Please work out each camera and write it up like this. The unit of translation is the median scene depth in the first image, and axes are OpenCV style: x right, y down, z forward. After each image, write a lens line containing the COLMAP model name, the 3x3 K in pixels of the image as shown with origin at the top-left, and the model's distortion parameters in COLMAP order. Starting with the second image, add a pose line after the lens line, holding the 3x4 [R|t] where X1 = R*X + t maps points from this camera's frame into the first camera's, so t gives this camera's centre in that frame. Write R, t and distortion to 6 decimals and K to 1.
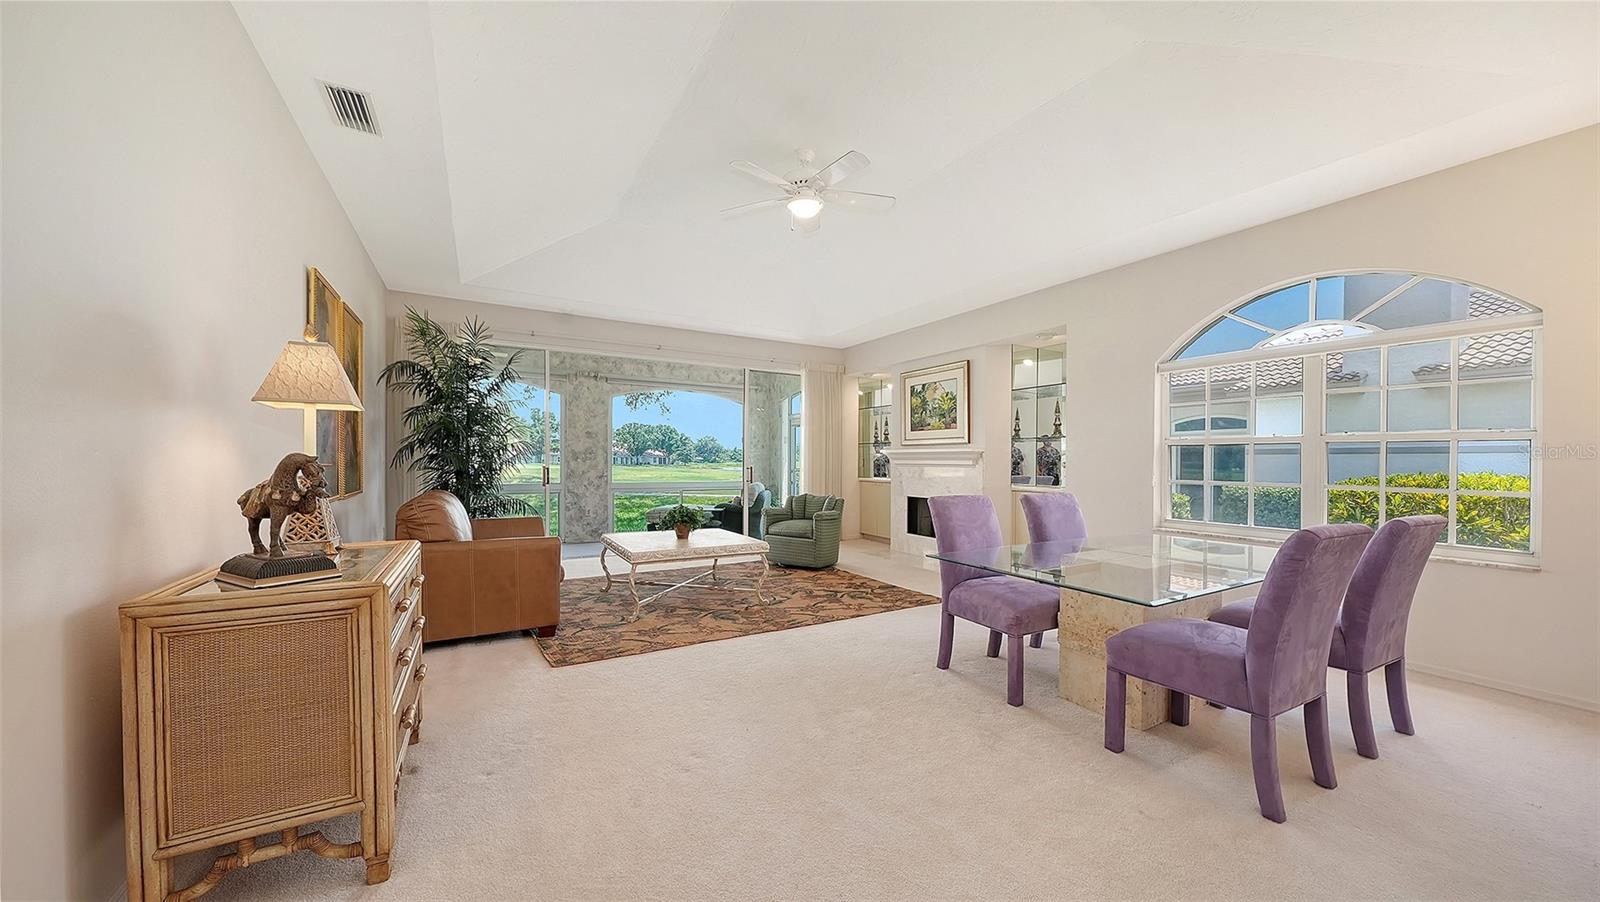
lens RADIAL K [[569.4, 0, 812.9], [0, 569.4, 459.6], [0, 0, 1]] dist [-0.002058, -0.000178]
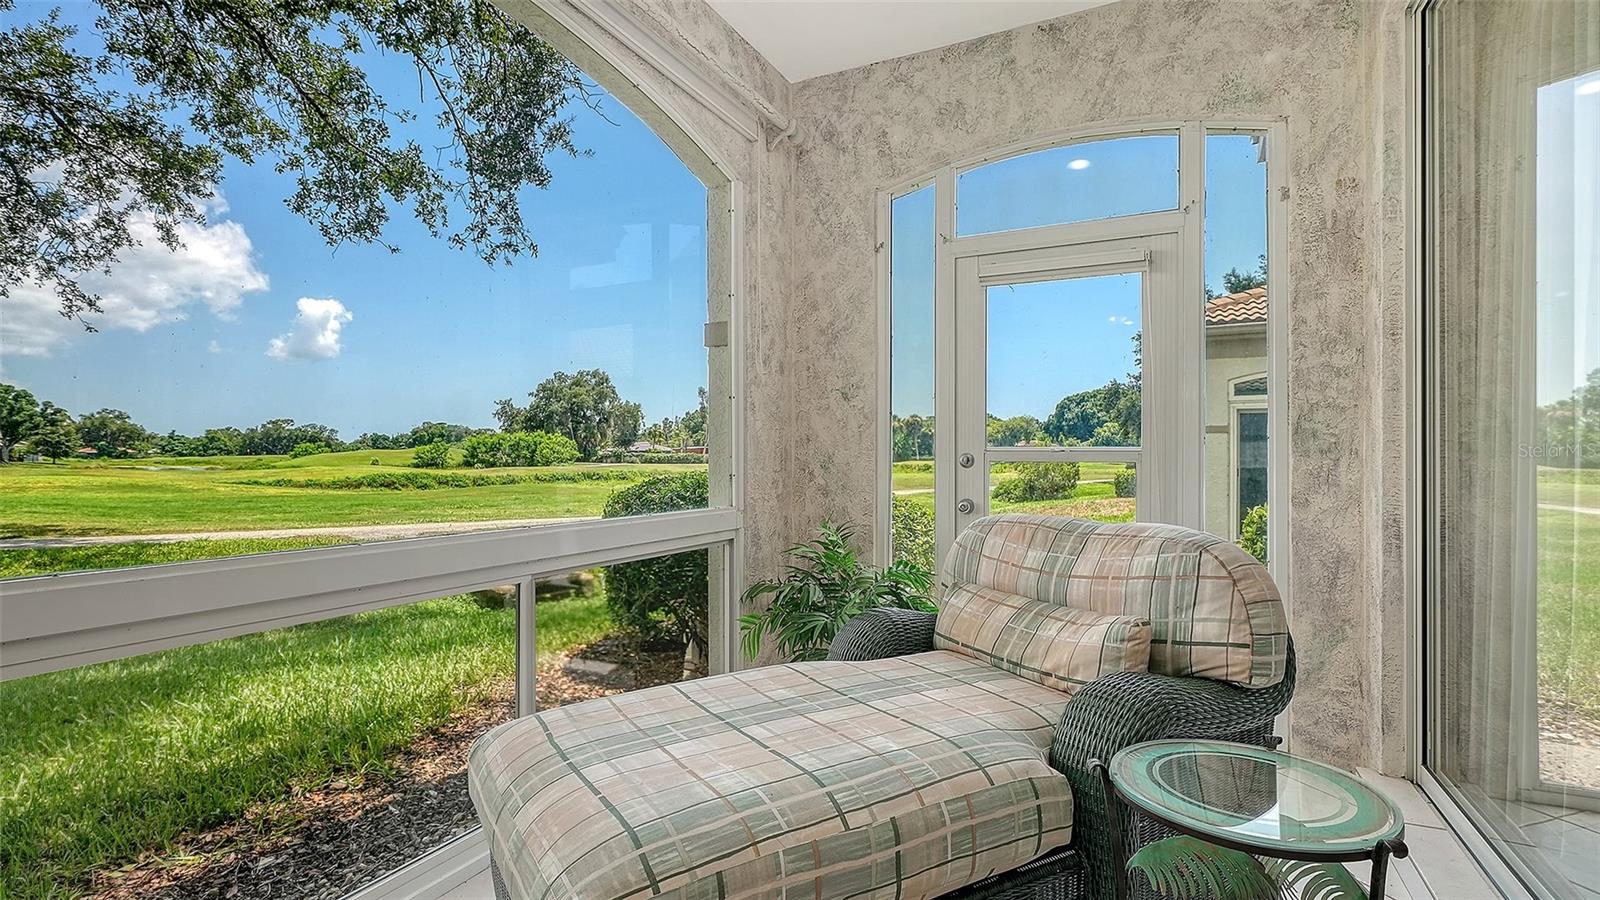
lens RADIAL K [[744.5, 0, 806.8], [0, 744.5, 453.4], [0, 0, 1]] dist [0.002158, -0.000159]
pose [[0.838672, -0.004050, 0.544622, -0.167360], [0.001762, 0.999987, 0.004723, -0.009087], [-0.544635, -0.003002, 0.838668, 0.499947]]
